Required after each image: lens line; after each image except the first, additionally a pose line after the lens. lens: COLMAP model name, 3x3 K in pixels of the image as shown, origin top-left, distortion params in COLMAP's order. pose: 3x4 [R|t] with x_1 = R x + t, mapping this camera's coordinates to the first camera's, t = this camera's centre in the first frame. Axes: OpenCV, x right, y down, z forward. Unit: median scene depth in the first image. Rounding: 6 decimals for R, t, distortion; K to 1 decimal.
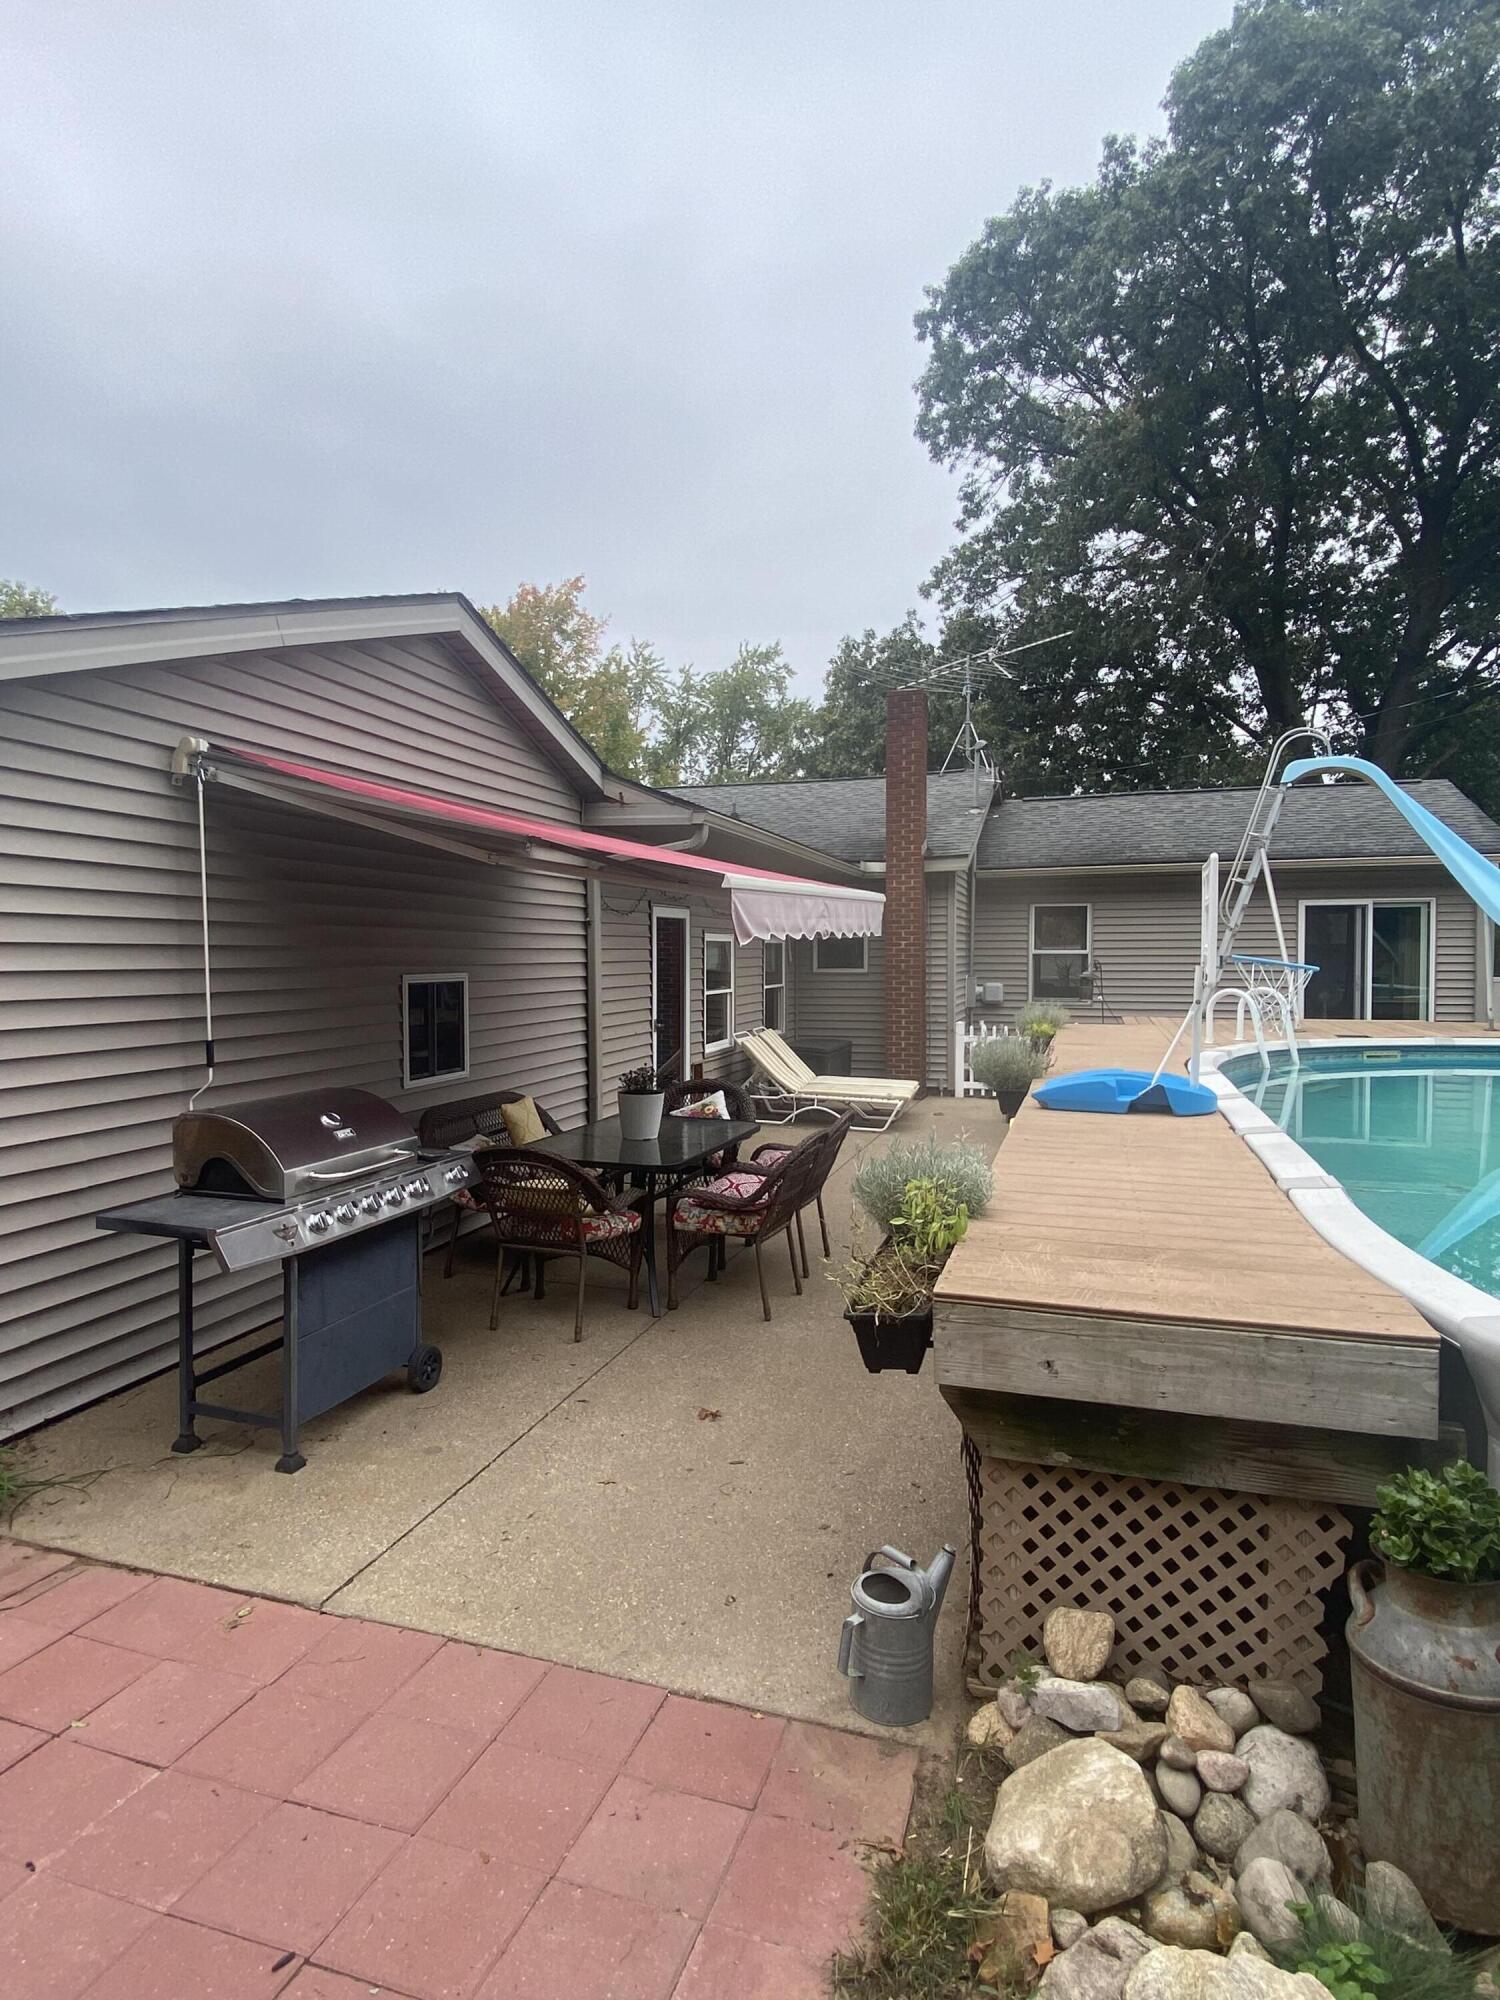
lens RADIAL K [[1075.6, 0, 749.2], [0, 1075.6, 995.1], [0, 0, 1]] dist [0.058042, -0.068972]
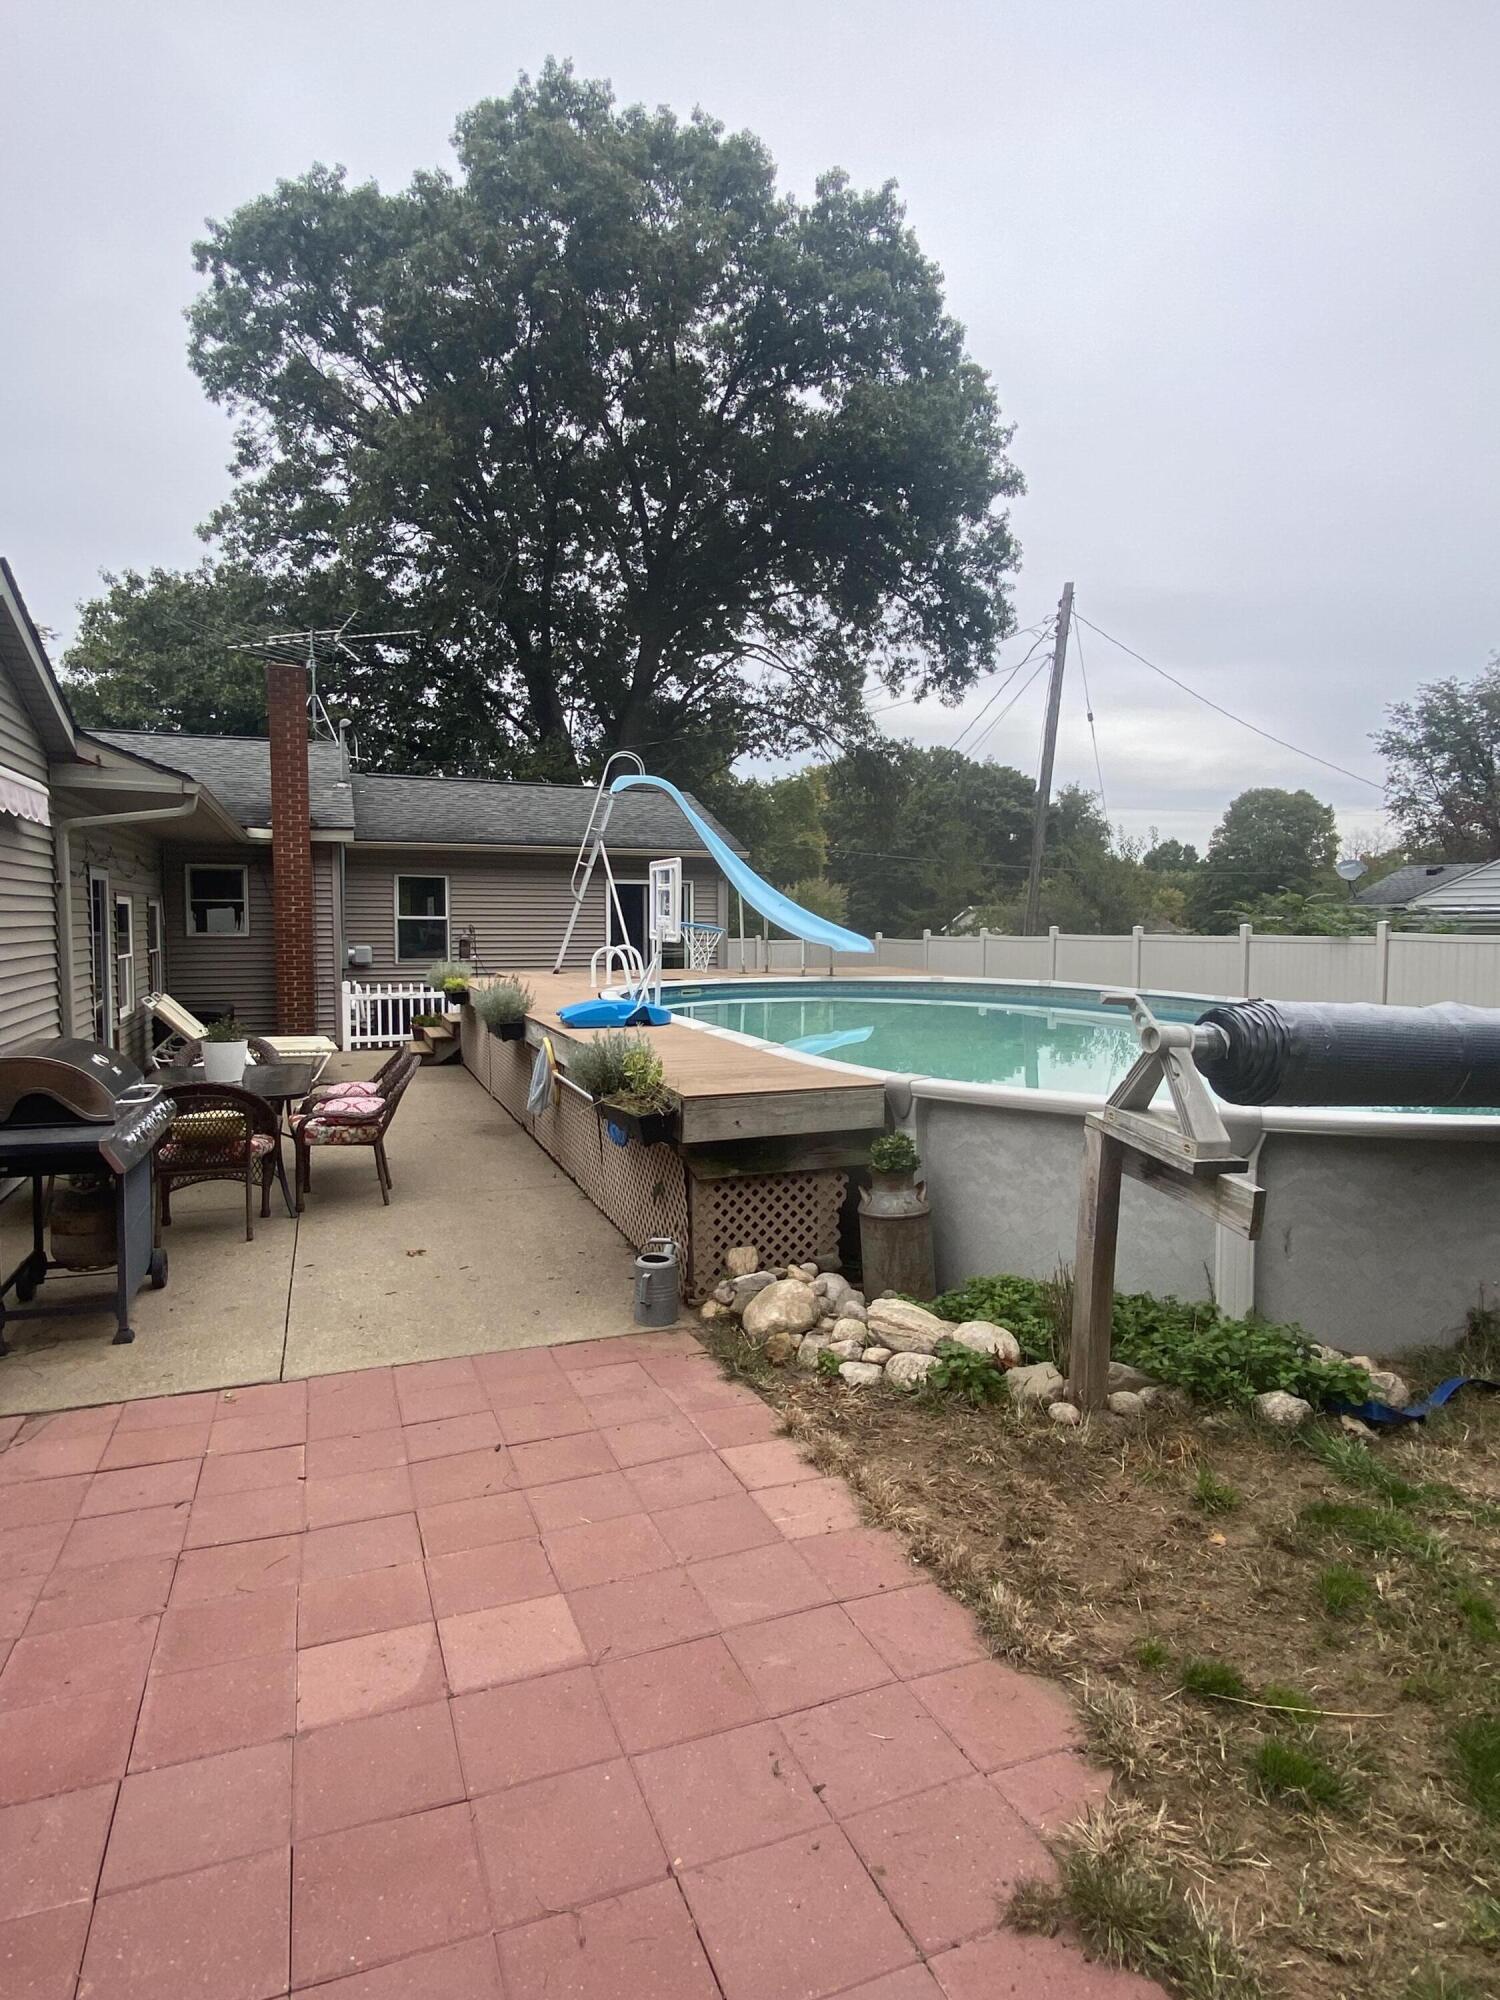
lens RADIAL K [[1095.2, 0, 751.6], [0, 1095.2, 986.3], [0, 0, 1]] dist [0.055591, -0.046856]
pose [[0.773394, -0.031823, 0.633126, -0.192538], [0.017626, 0.999433, 0.028703, 0.004975], [-0.633681, -0.011039, 0.773516, -0.117153]]
